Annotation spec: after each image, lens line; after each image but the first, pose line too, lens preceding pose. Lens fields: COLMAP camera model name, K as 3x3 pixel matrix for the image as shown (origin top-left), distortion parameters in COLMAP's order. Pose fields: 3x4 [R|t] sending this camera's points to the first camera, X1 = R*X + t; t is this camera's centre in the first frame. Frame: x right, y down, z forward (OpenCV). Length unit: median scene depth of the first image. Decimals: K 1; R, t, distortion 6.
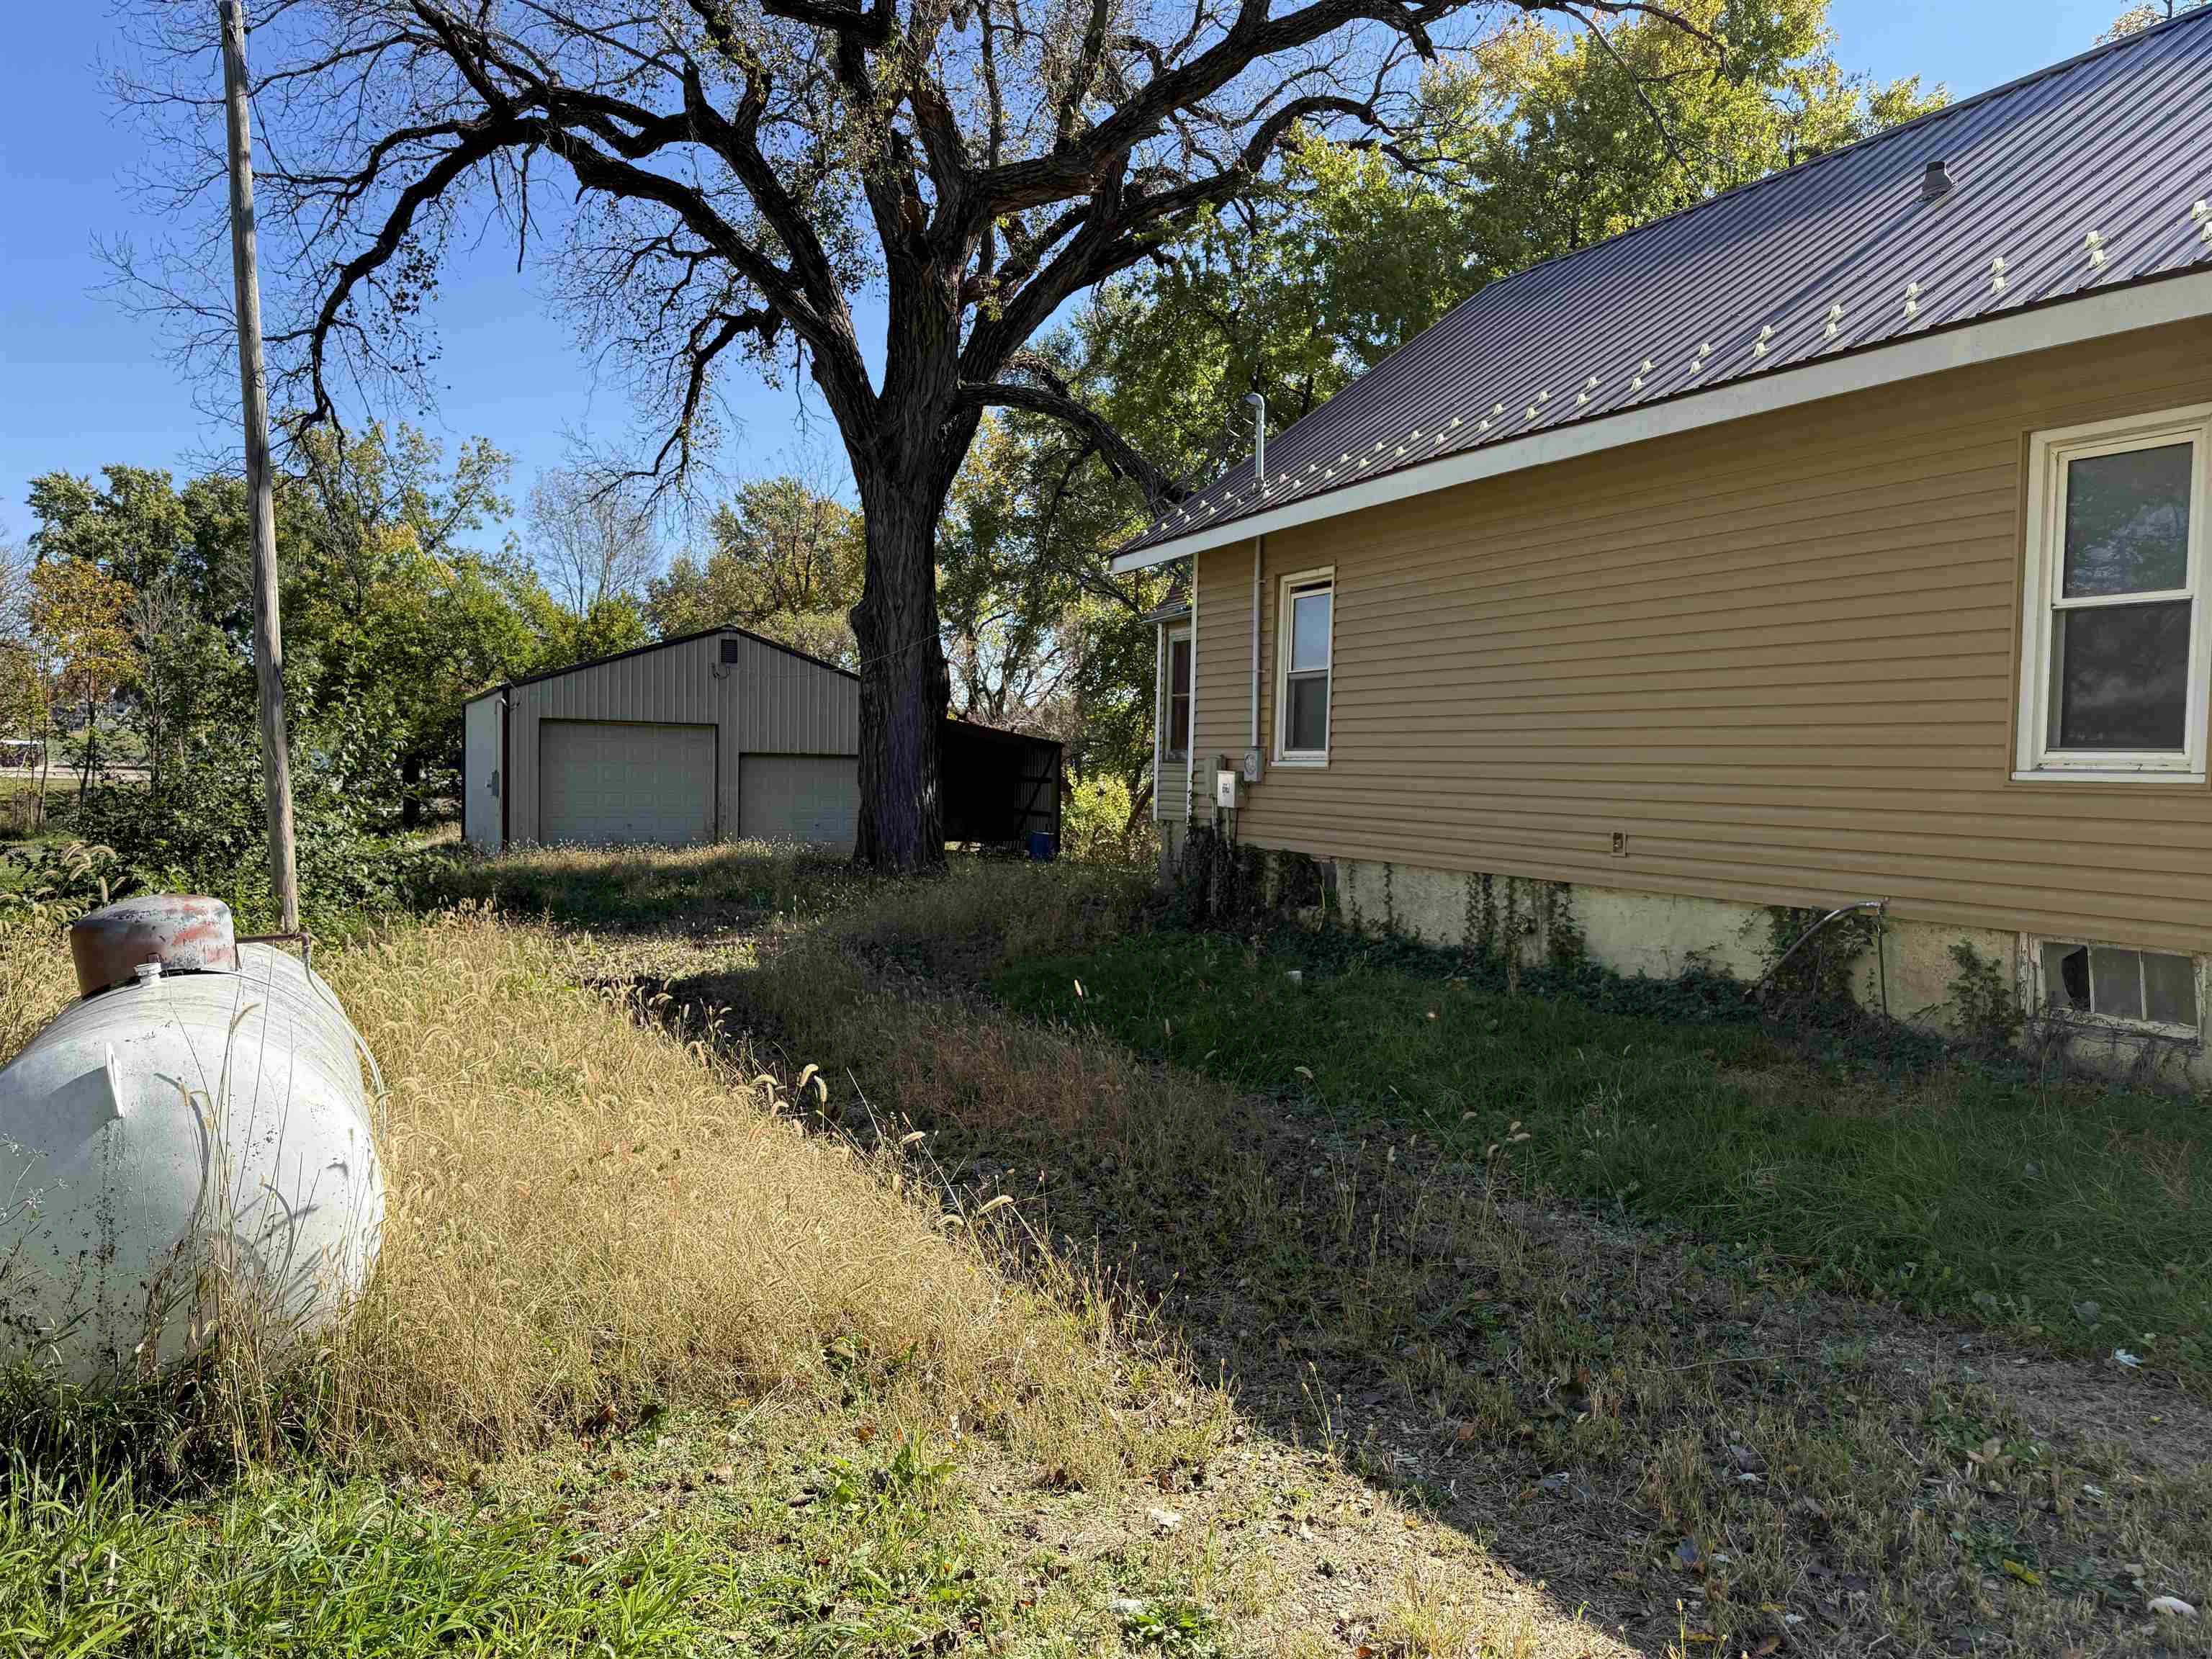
lens RADIAL K [[1530.1, 0, 1106.0], [0, 1530.1, 829.5], [0, 0, 1]] dist [-0.030156, 0.000724]
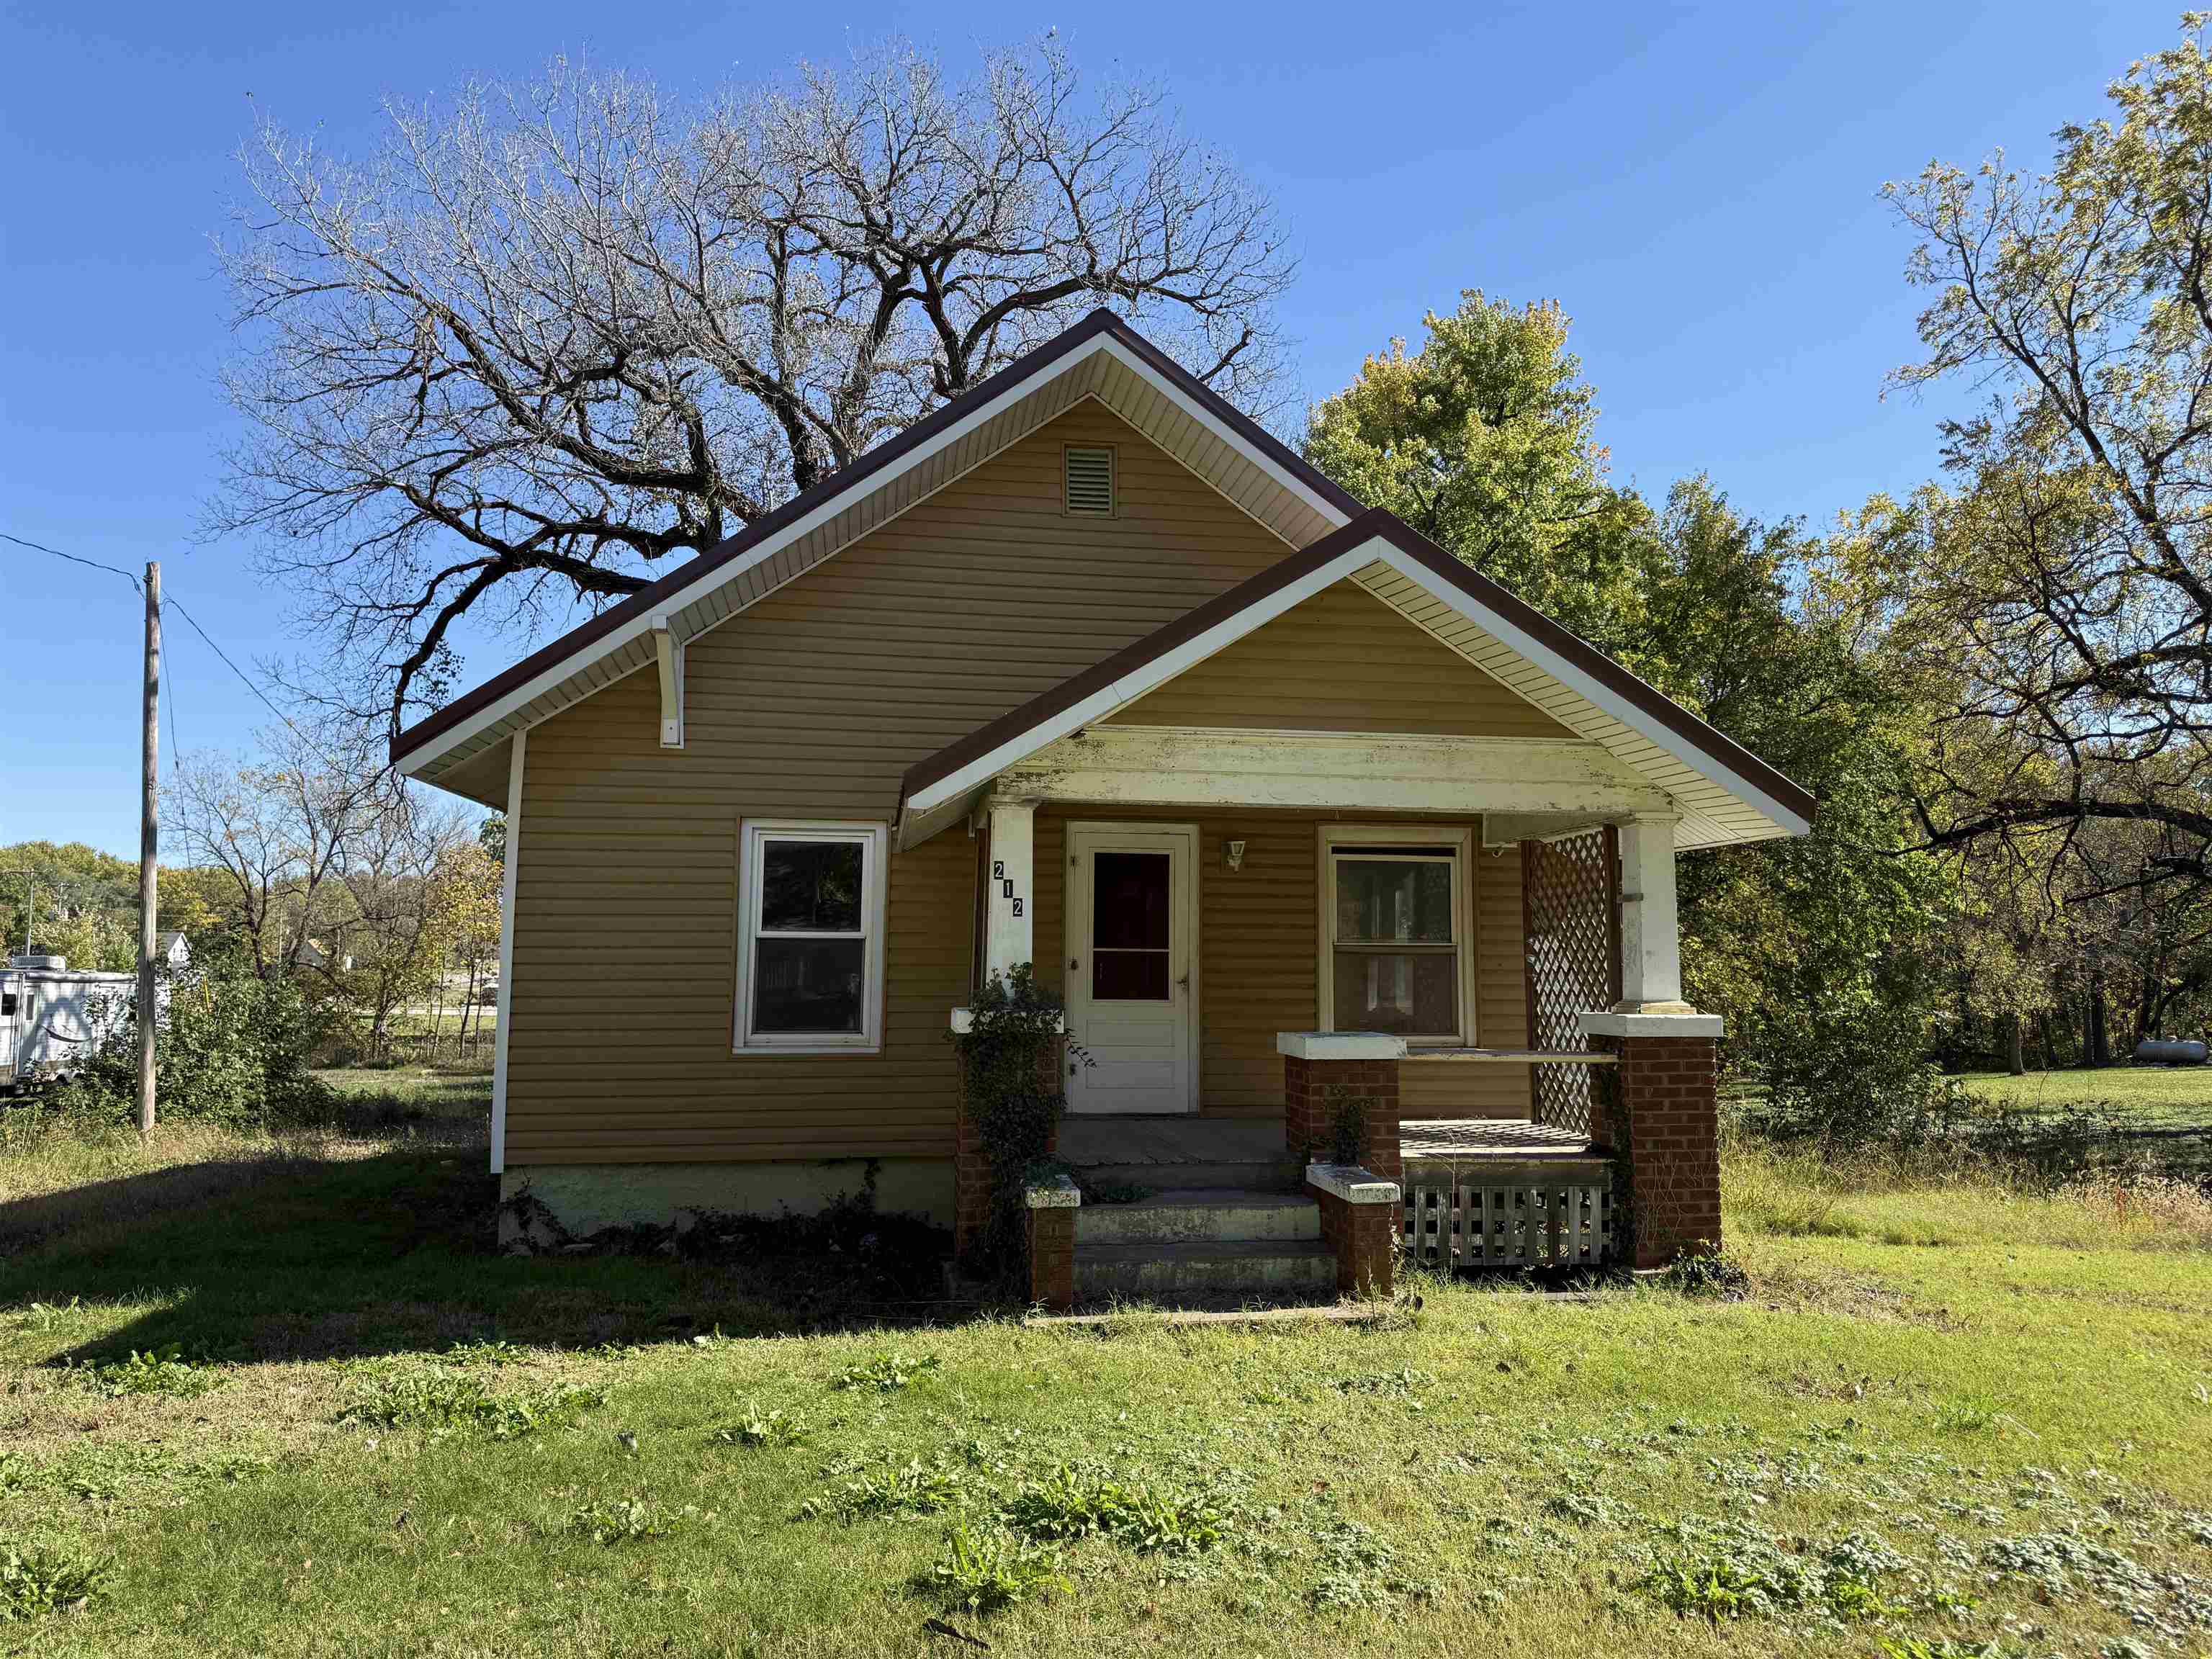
lens RADIAL K [[1530.1, 0, 1106.0], [0, 1530.1, 829.5], [0, 0, 1]] dist [-0.030156, 0.000724]
pose [[0.949756, -0.034763, -0.311054, 0.581649], [-0.011554, 0.989242, -0.145833, -0.014490], [0.312777, 0.142100, 0.939137, -0.129287]]
